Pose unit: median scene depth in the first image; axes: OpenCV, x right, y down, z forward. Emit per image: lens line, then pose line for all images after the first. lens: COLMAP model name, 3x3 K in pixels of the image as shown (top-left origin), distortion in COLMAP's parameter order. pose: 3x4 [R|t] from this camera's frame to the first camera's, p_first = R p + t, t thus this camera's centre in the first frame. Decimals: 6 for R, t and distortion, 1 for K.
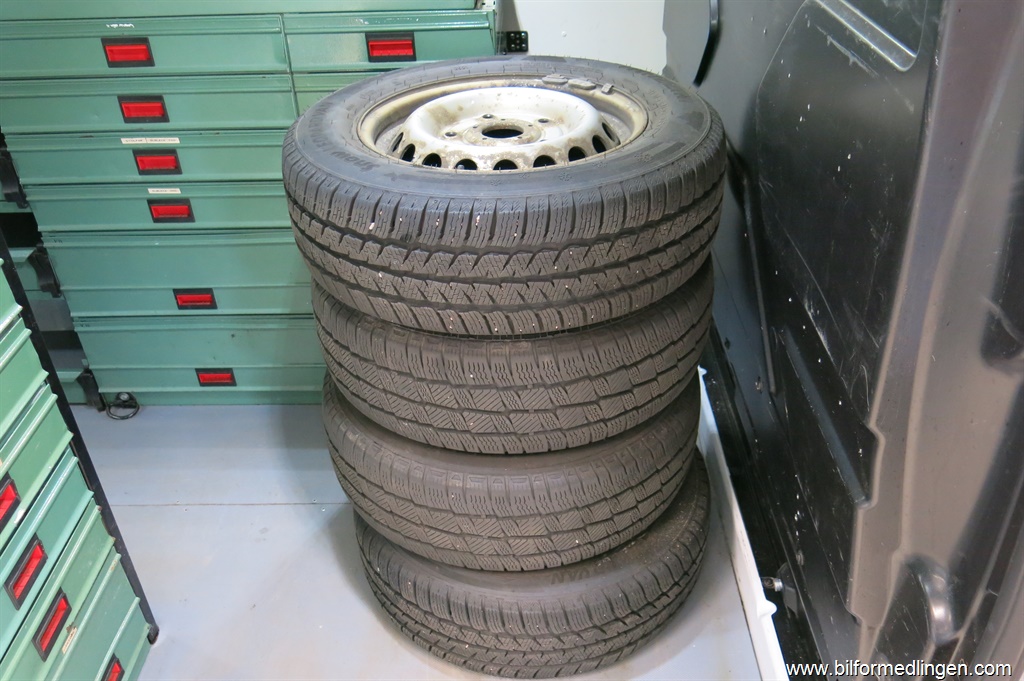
lens RADIAL K [[854.5, 0, 510.7], [0, 854.5, 353.7], [0, 0, 1]] dist [-0.015621, -0.006389]
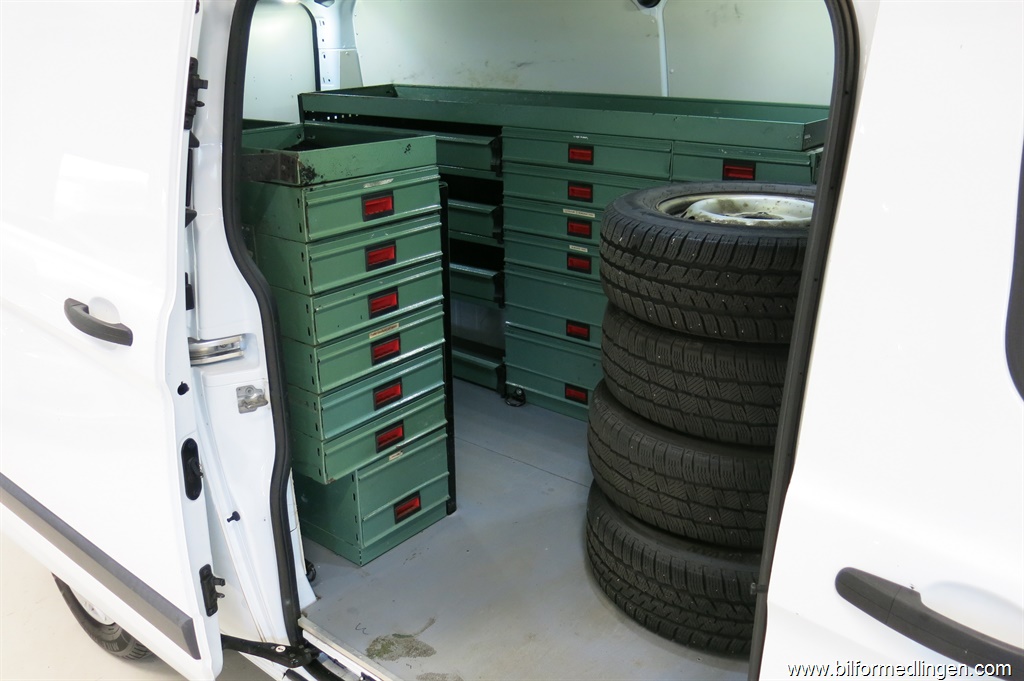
lens RADIAL K [[854.5, 0, 510.7], [0, 854.5, 353.7], [0, 0, 1]] dist [-0.015621, -0.006389]
pose [[0.782913, 0.241023, -0.573545, 0.550666], [-0.365373, 0.924300, -0.110327, 0.256338], [0.503537, 0.295934, 0.811710, -0.283286]]
